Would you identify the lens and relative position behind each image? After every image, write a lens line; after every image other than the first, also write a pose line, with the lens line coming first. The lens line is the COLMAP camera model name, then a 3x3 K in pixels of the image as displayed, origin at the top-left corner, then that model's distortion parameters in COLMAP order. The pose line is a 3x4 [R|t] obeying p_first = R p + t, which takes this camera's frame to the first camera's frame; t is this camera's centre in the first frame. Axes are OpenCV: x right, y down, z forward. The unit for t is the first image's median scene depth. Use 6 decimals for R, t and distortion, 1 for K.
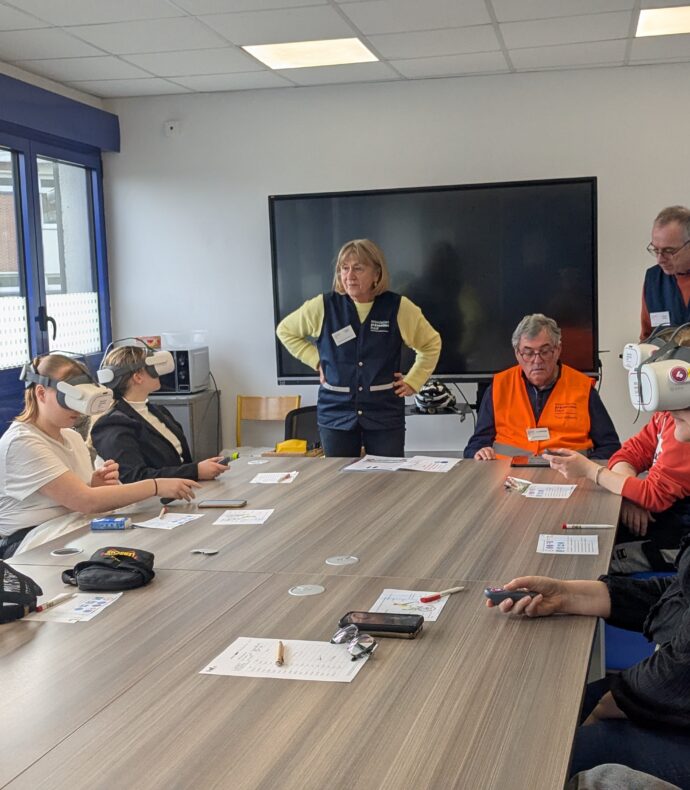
lens RADIAL K [[1132.8, 0, 379.6], [0, 1132.8, 405.6], [0, 0, 1]] dist [0.039629, -0.041615]
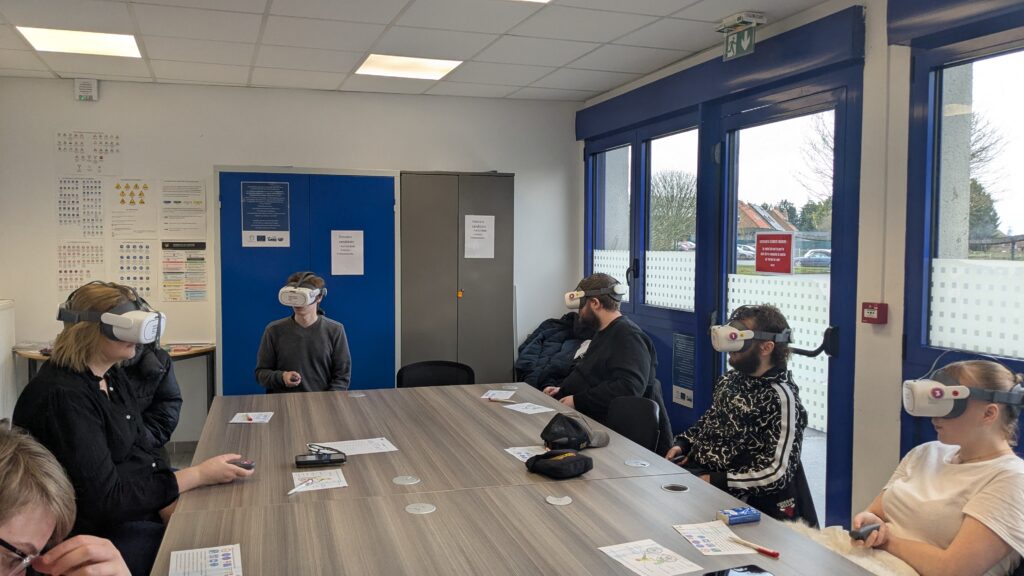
lens RADIAL K [[817.8, 0, 488.2], [0, 817.8, 285.6], [0, 0, 1]] dist [0.085823, -0.137156]
pose [[-0.873360, 0.060803, -0.483265, 0.240094], [-0.022879, 0.985962, 0.165398, -0.178597], [0.486537, 0.155508, -0.859709, 1.434695]]
